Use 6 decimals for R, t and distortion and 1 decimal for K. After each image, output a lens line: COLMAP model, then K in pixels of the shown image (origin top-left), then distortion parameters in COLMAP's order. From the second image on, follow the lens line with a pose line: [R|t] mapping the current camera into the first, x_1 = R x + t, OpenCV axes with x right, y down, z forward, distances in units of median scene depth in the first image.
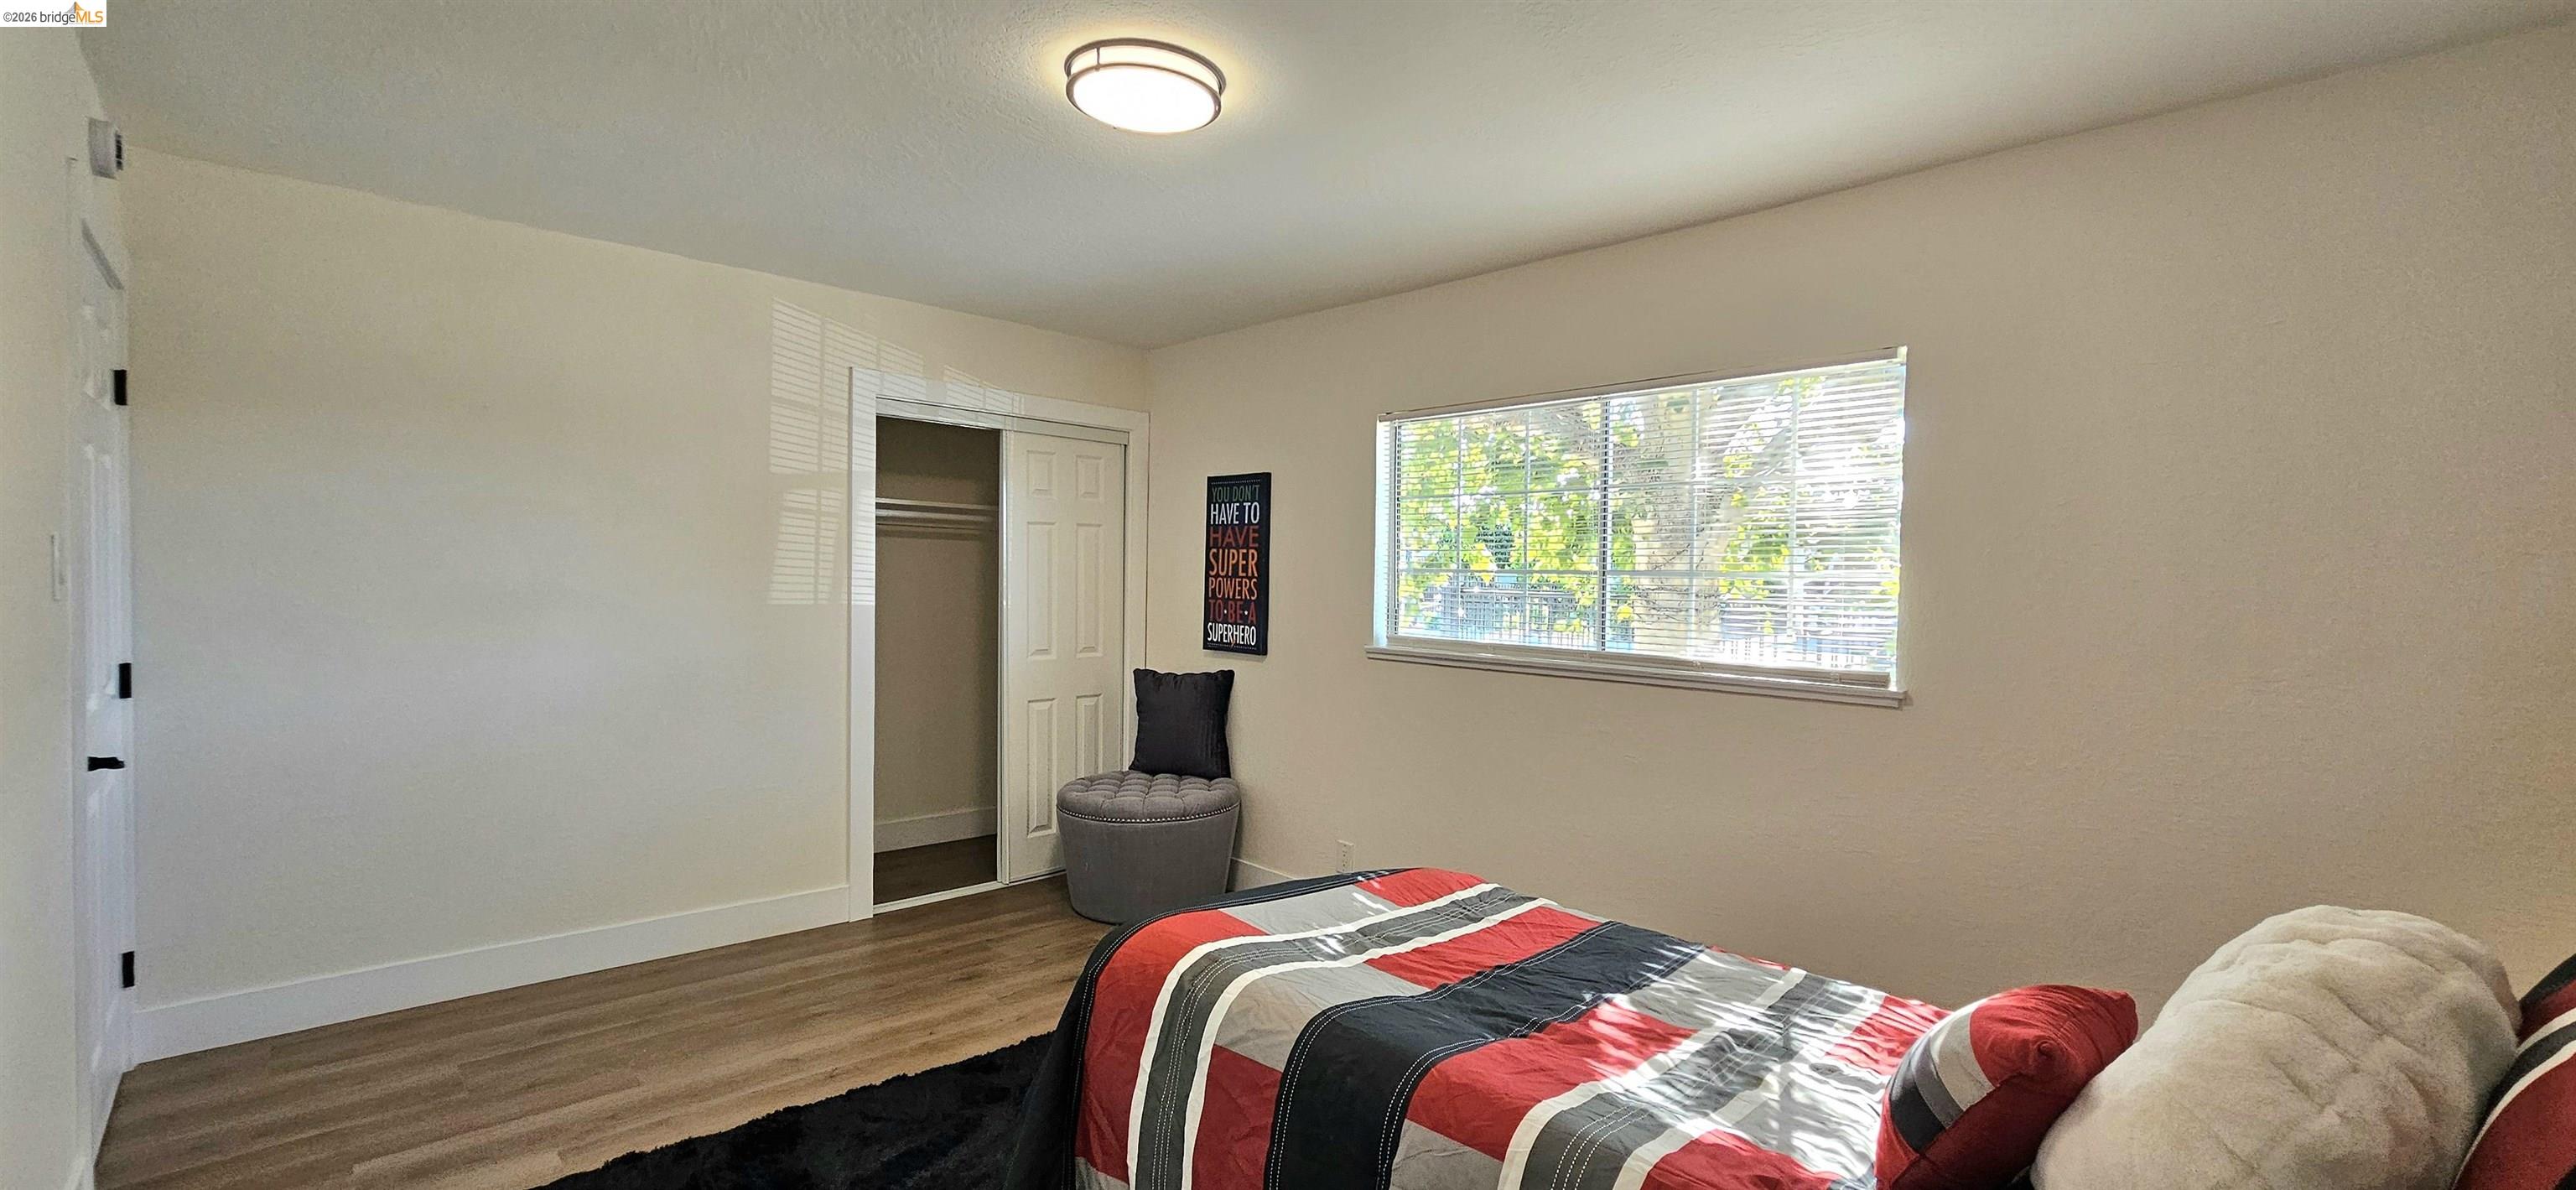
lens RADIAL K [[1057.2, 0, 1294.8], [0, 1057.2, 600.2], [0, 0, 1]] dist [-0.002648, -0.000396]
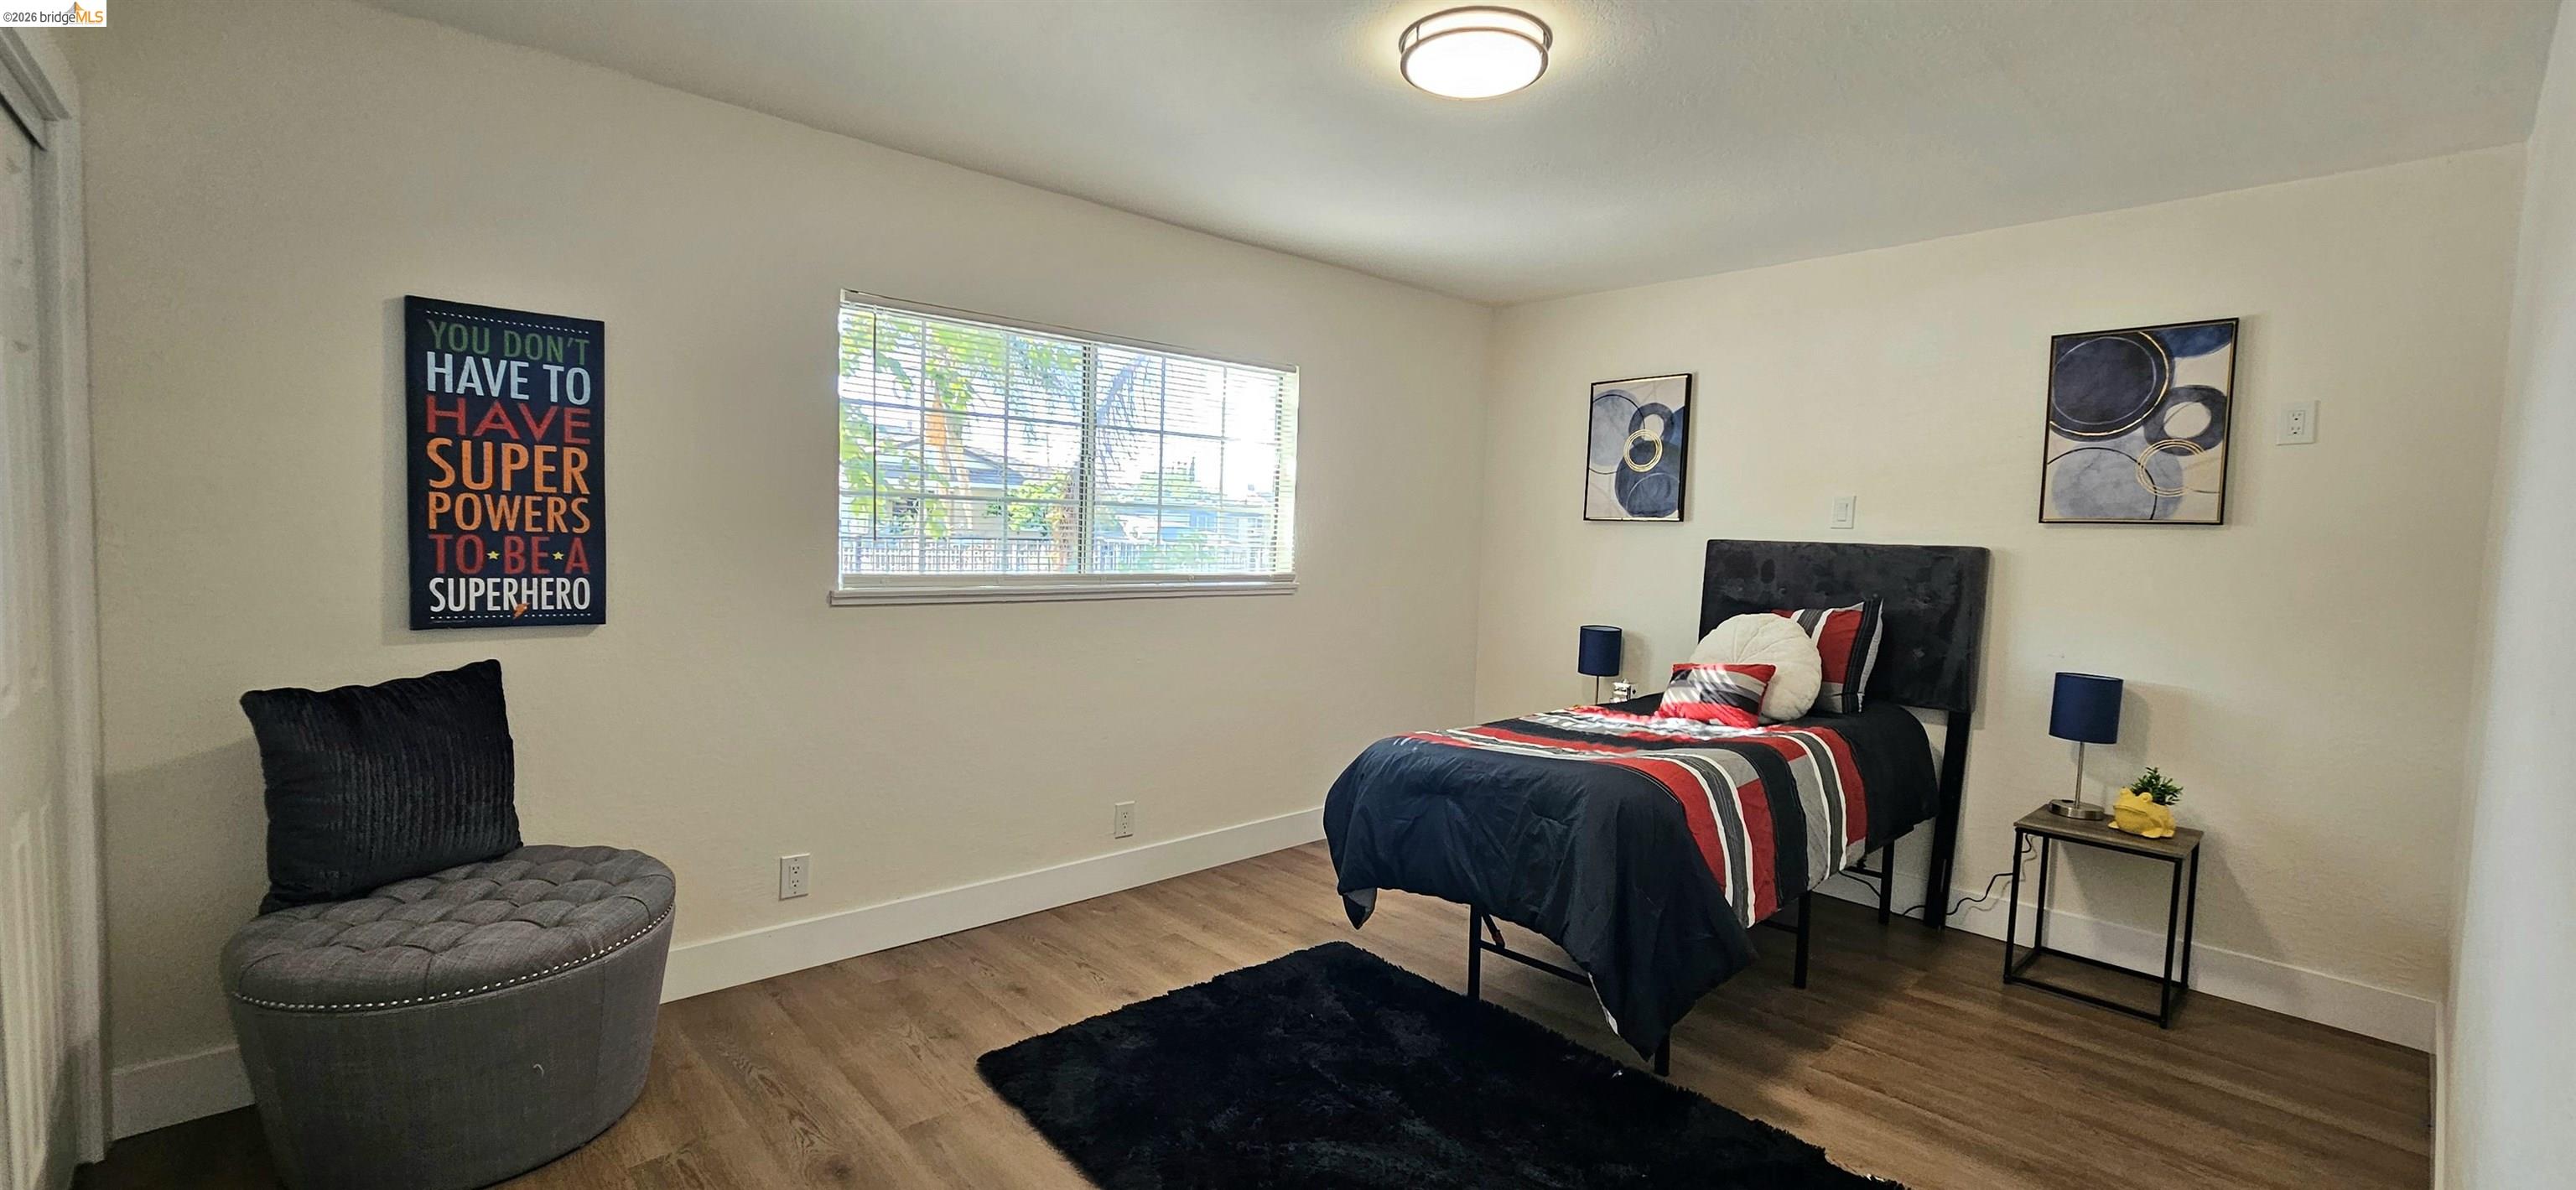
lens RADIAL K [[1057.2, 0, 1294.8], [0, 1057.2, 600.2], [0, 0, 1]] dist [-0.002648, -0.000396]
pose [[0.014008, -0.081536, 0.996572, -0.617708], [-0.000054, 0.996670, 0.081545, -0.011135], [-0.999902, -0.001196, 0.013957, 0.577540]]
